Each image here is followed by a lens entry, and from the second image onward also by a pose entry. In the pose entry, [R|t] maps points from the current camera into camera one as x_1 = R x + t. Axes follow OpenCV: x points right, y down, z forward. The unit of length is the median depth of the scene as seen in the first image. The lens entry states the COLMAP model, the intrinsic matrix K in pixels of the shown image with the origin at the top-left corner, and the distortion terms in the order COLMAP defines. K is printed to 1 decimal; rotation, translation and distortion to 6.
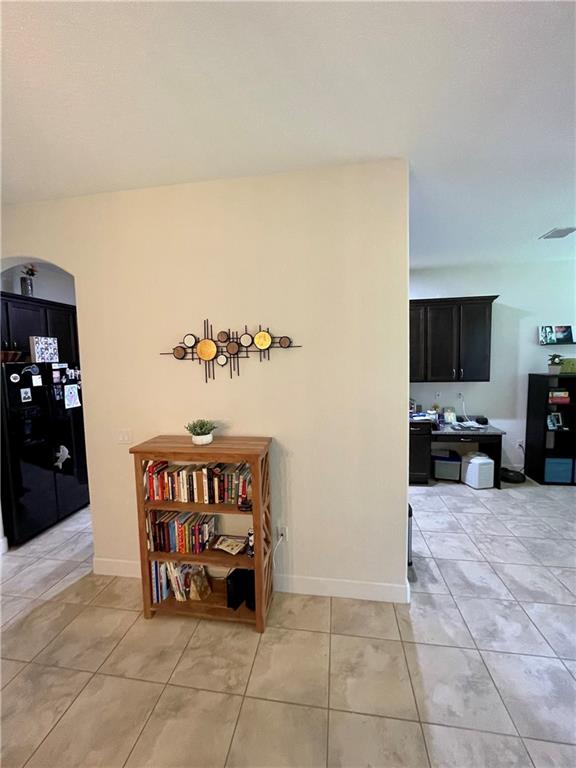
lens RADIAL K [[312.0, 0, 289.5], [0, 312.0, 384.9], [0, 0, 1]] dist [-0.002326, -0.000384]
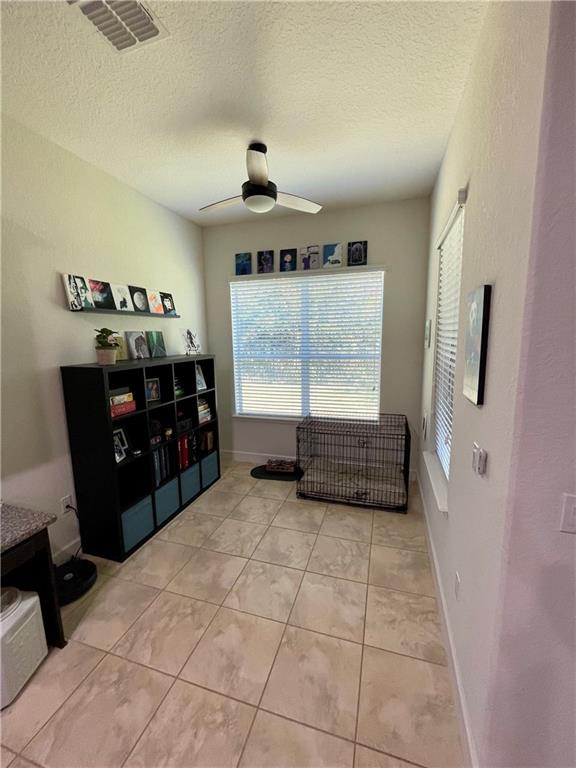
lens RADIAL K [[312.0, 0, 289.5], [0, 312.0, 384.9], [0, 0, 1]] dist [-0.002326, -0.000384]
pose [[0.150287, -0.138964, 0.978827, 0.332989], [0.084709, 0.988241, 0.127294, -0.040375], [-0.985007, 0.063784, 0.160291, 0.568055]]
